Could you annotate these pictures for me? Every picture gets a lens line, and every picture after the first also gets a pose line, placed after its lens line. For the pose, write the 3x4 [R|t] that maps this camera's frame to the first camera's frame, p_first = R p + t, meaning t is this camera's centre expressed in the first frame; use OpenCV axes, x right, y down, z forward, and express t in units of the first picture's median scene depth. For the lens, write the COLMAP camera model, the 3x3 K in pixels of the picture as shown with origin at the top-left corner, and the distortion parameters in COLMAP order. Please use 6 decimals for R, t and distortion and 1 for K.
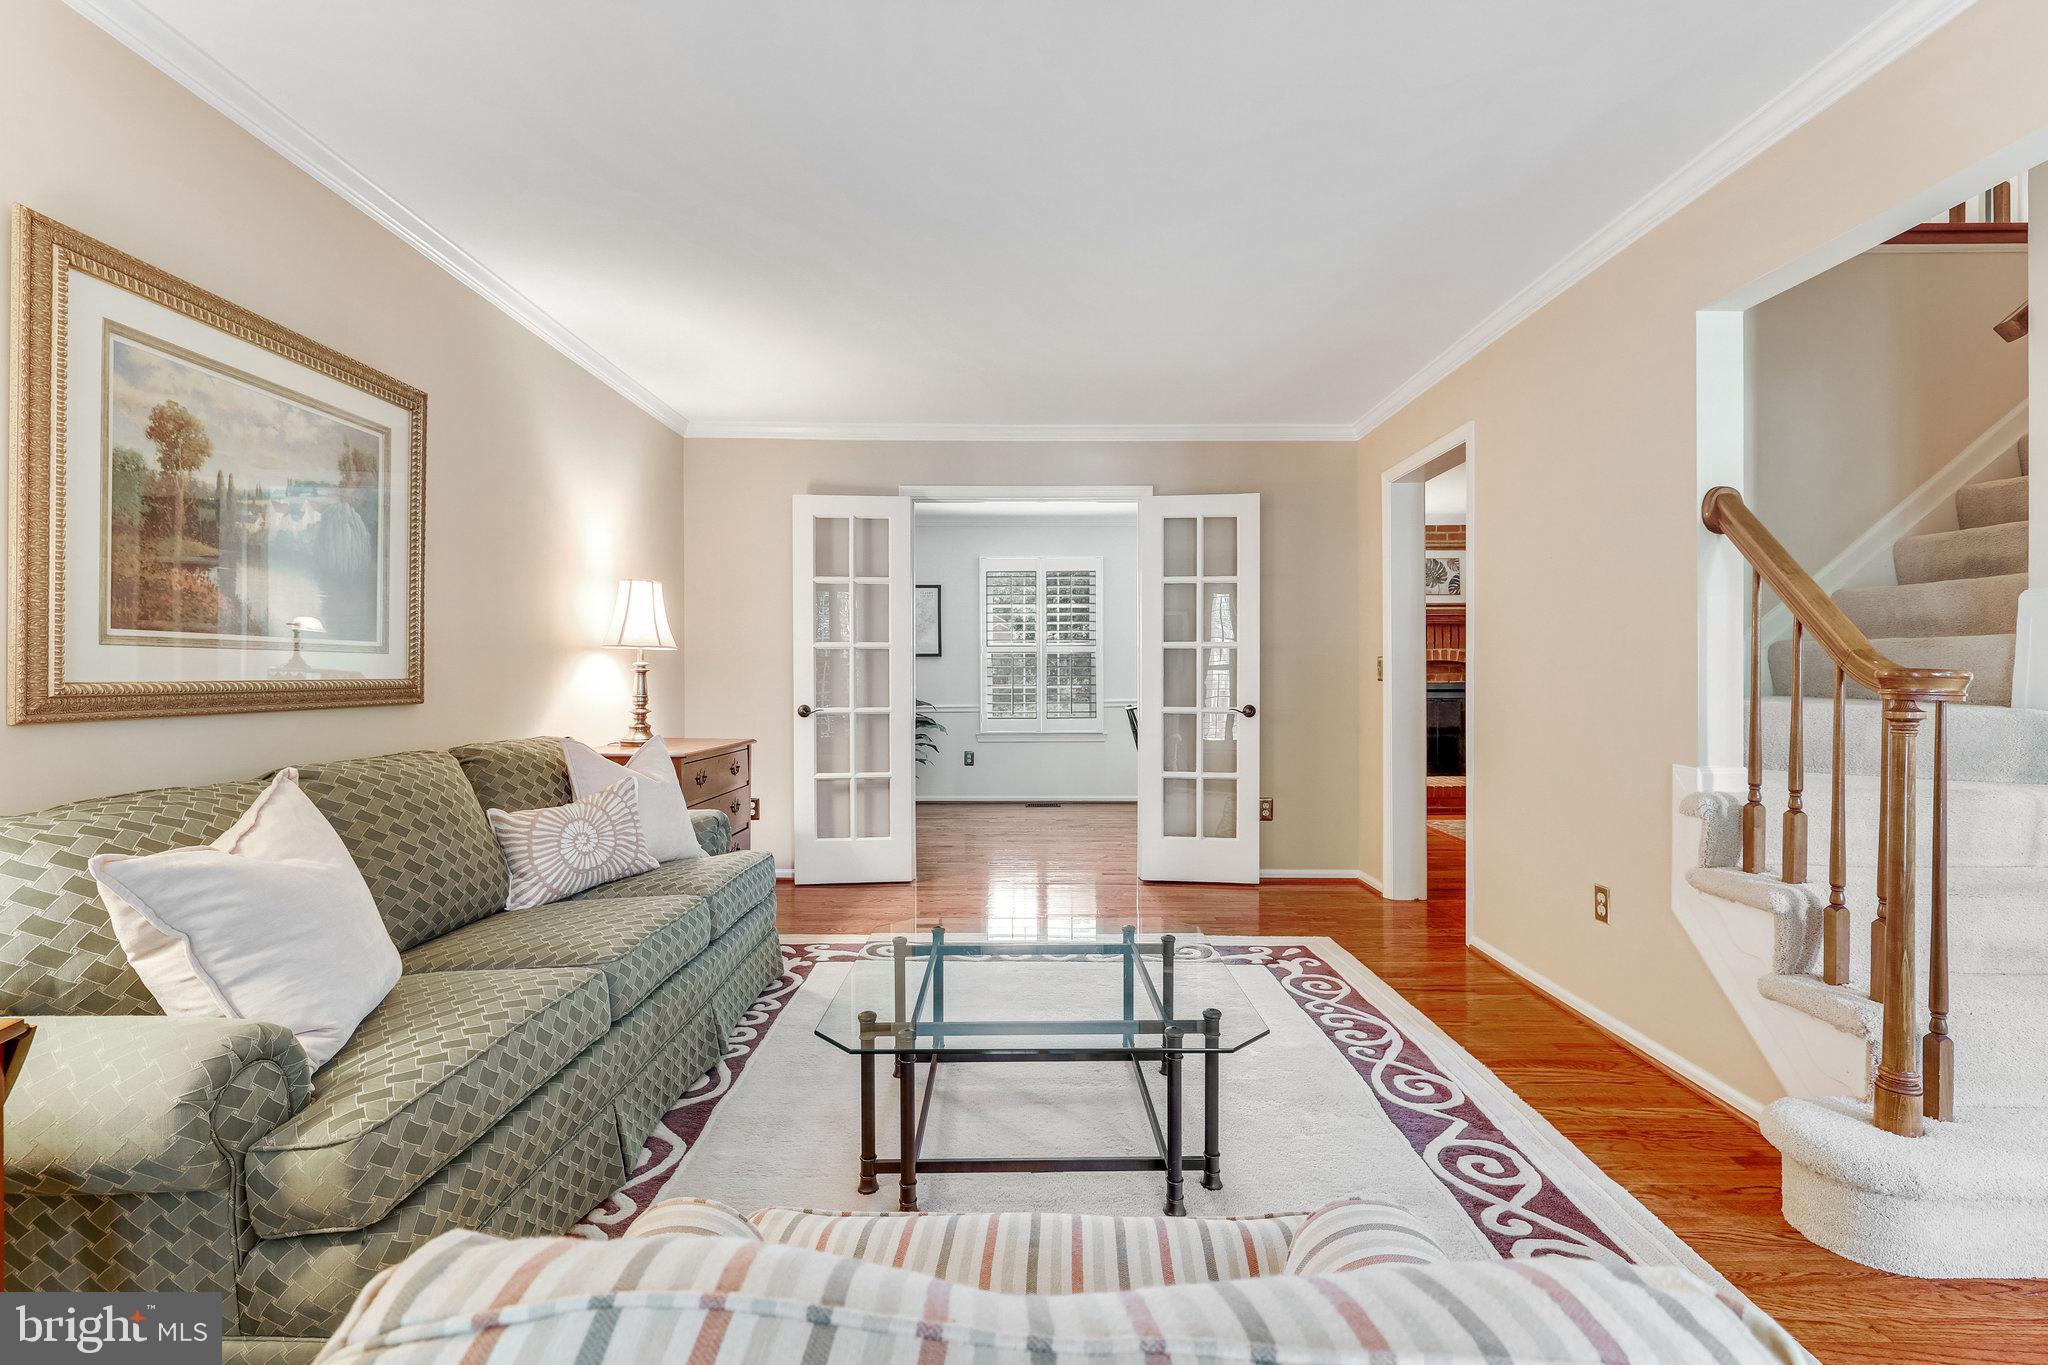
lens RADIAL K [[863.8, 0, 1022.3], [0, 863.8, 676.7], [0, 0, 1]] dist [0.002335, 0.000182]
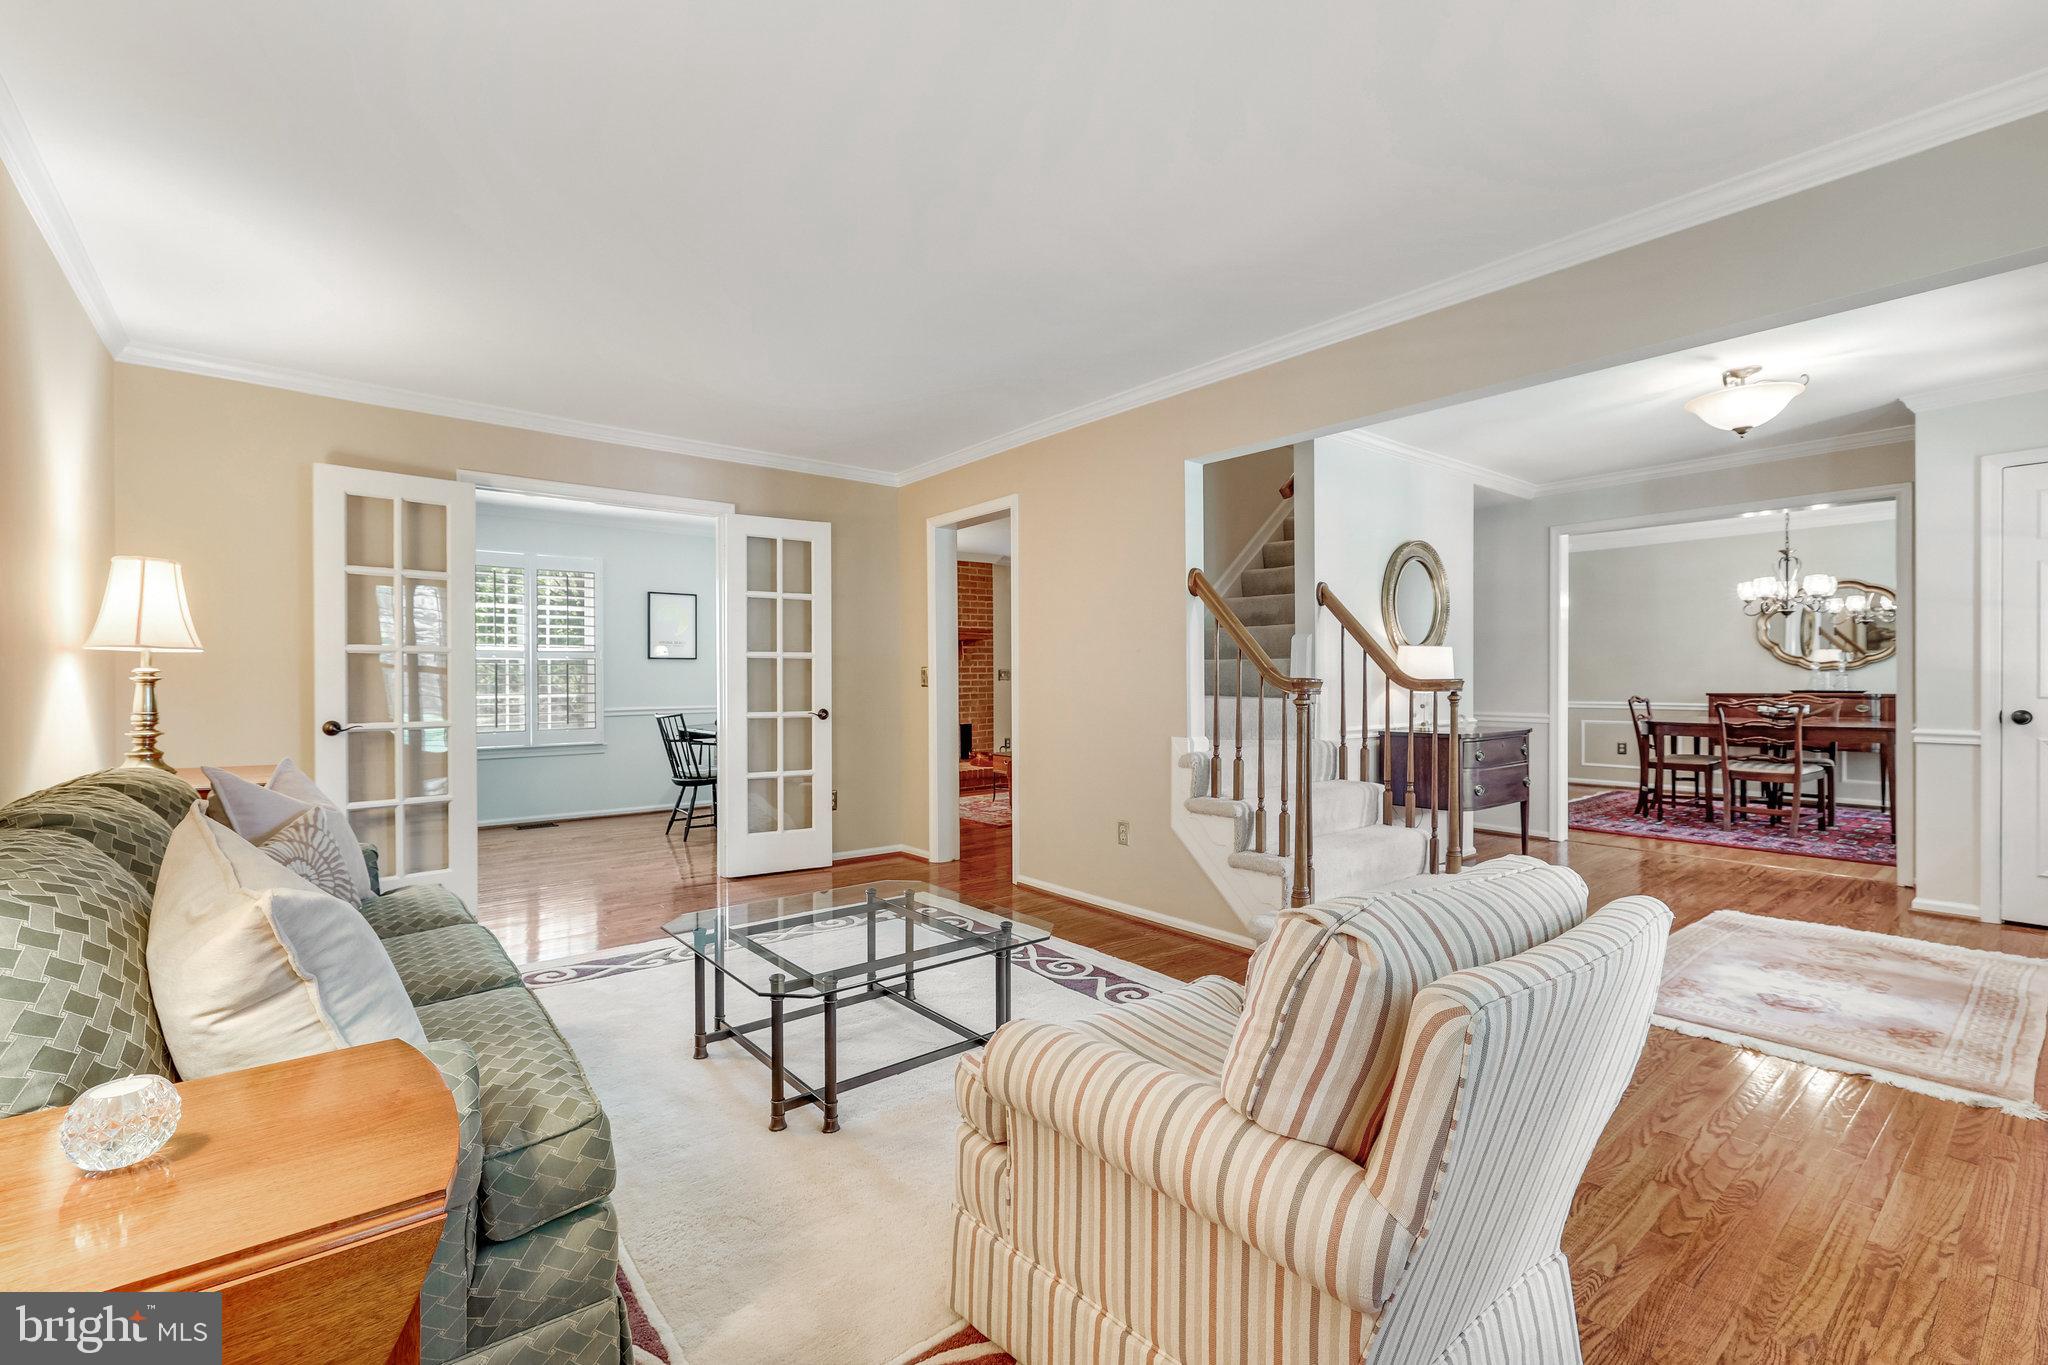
lens RADIAL K [[875.3, 0, 993.1], [0, 875.3, 680.3], [0, 0, 1]] dist [0.001360, 0.000046]
pose [[0.788965, -0.001916, 0.614436, -0.463989], [0.004684, 0.999985, -0.002897, -0.001244], [-0.614421, 0.005164, 0.788962, -0.073331]]
